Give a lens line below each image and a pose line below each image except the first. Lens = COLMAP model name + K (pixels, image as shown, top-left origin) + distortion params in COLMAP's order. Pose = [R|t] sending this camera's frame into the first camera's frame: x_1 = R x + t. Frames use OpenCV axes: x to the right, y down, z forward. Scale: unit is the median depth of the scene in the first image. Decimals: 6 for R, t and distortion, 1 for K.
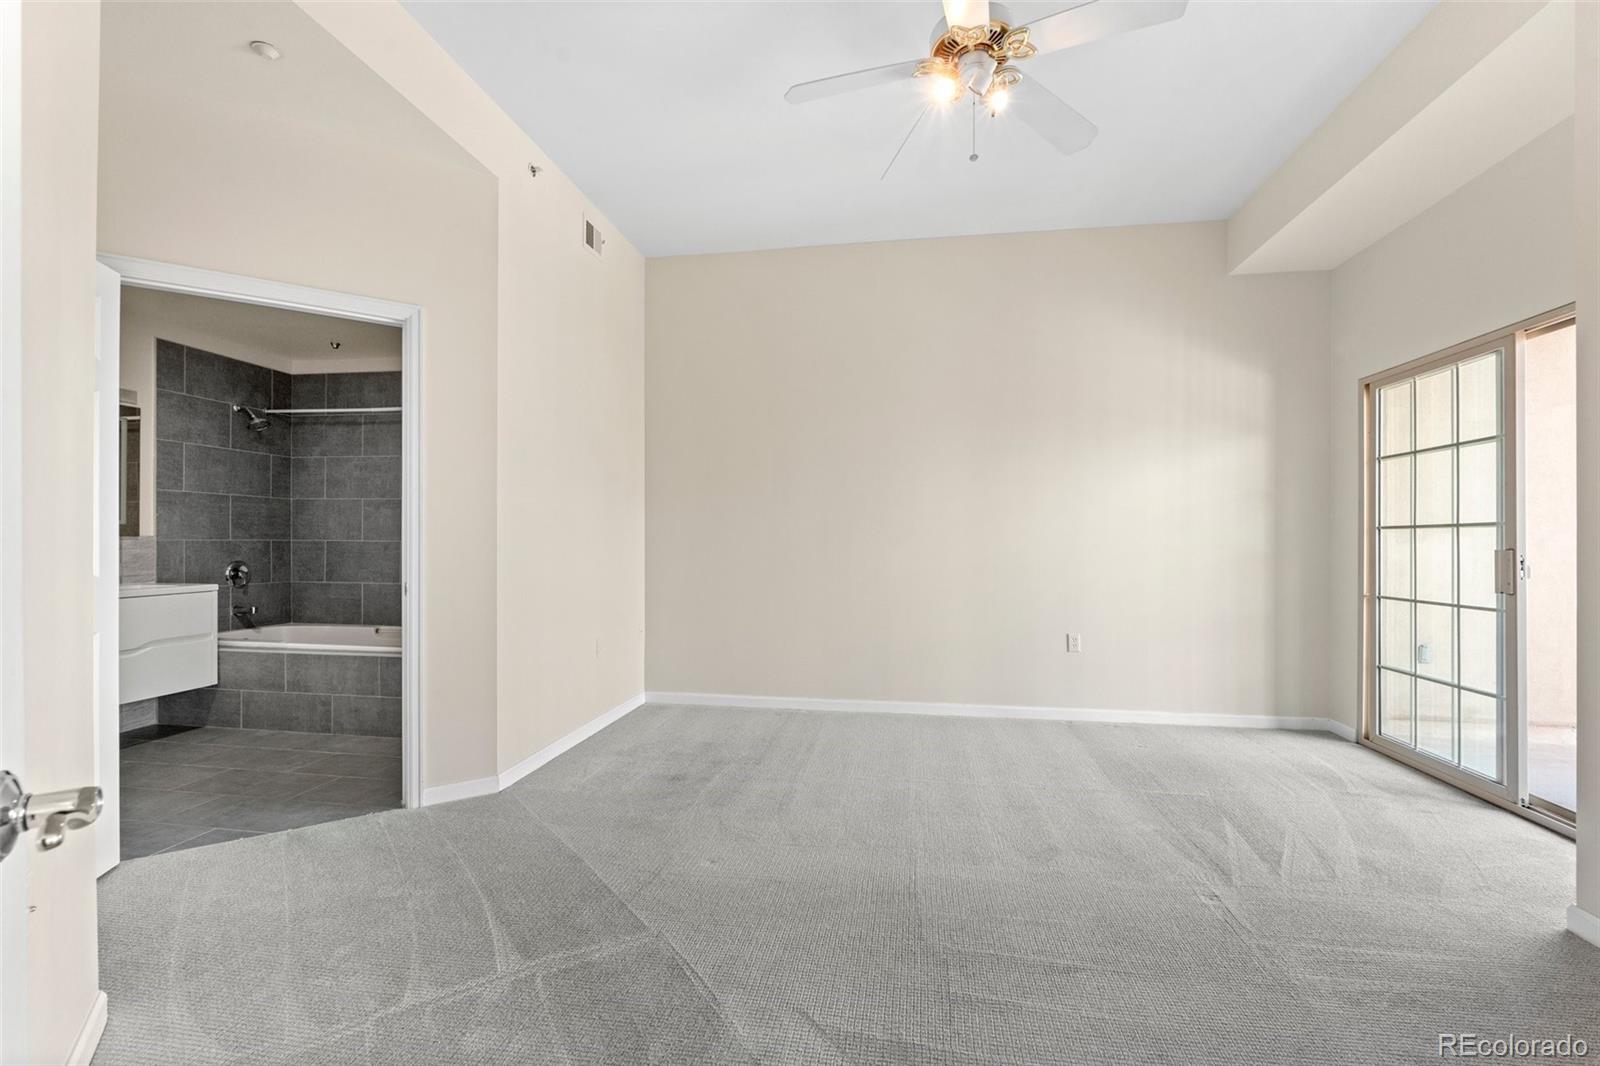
lens RADIAL K [[706.3, 0, 797.4], [0, 706.3, 539.2], [0, 0, 1]] dist [-0.001803, -0.000124]
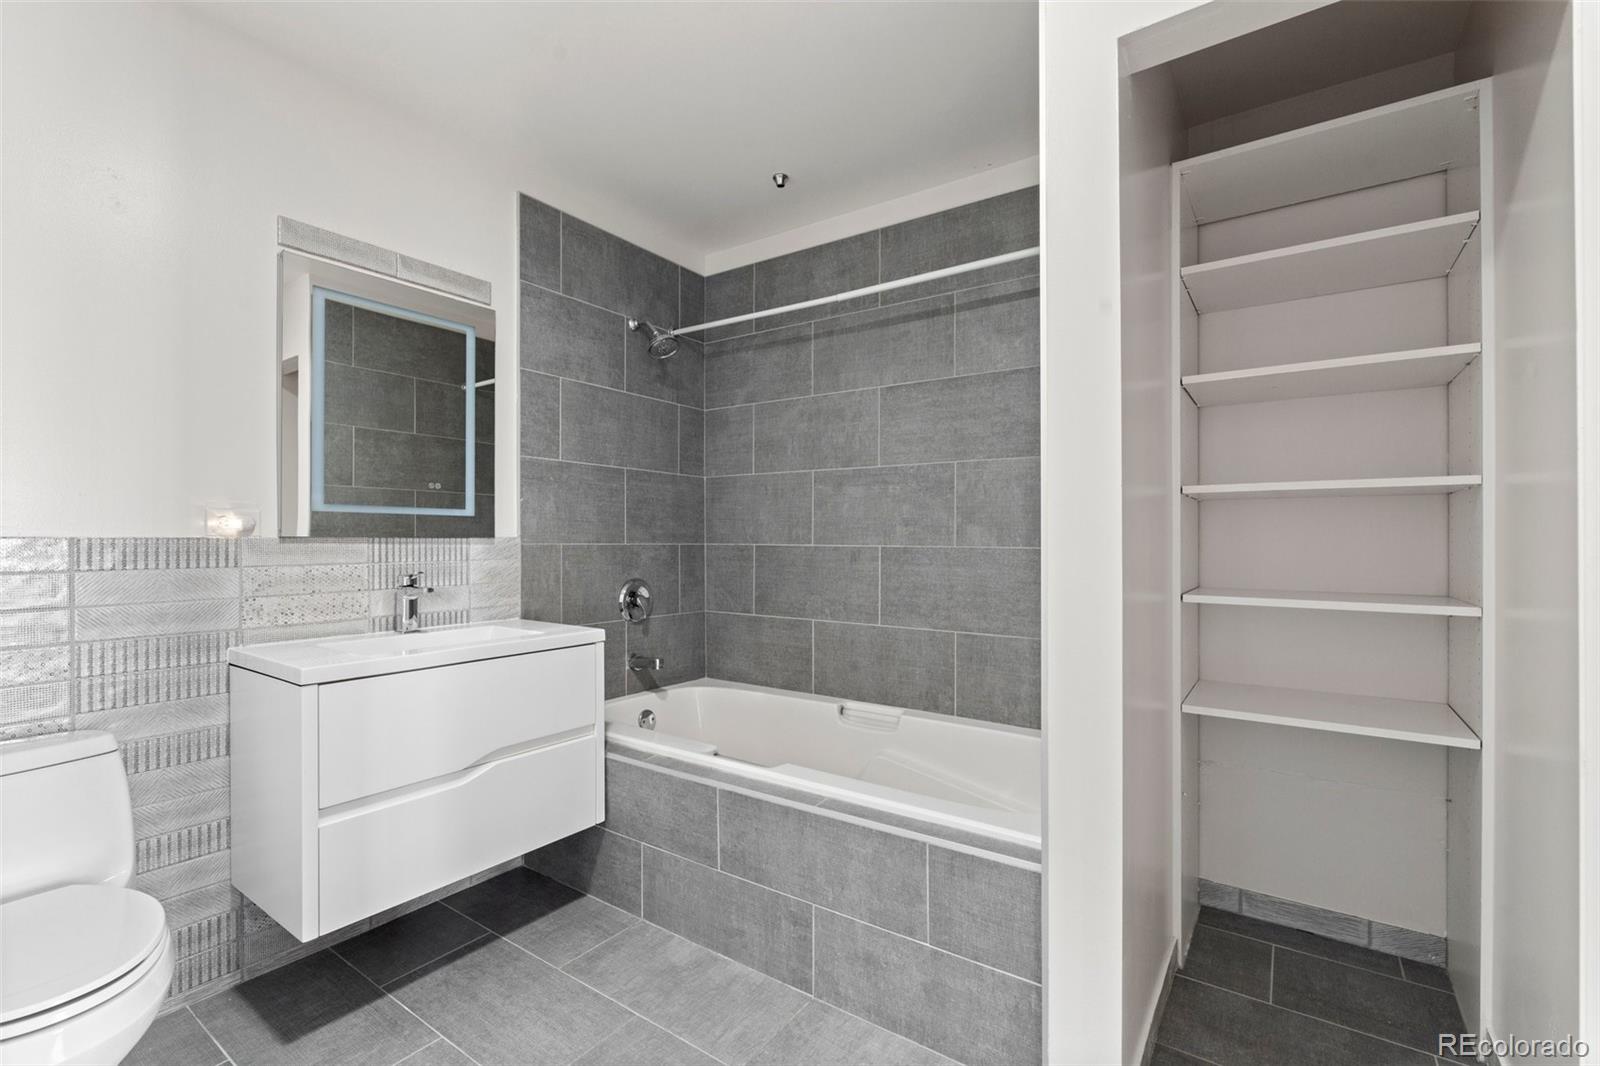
lens RADIAL K [[708.1, 0, 797.3], [0, 708.1, 538.8], [0, 0, 1]] dist [0.004108, 0.000643]
pose [[0.902785, -0.004153, -0.430072, -0.412270], [0.003213, 0.999991, -0.002912, -0.001010], [0.430080, 0.001248, 0.902790, 0.518580]]
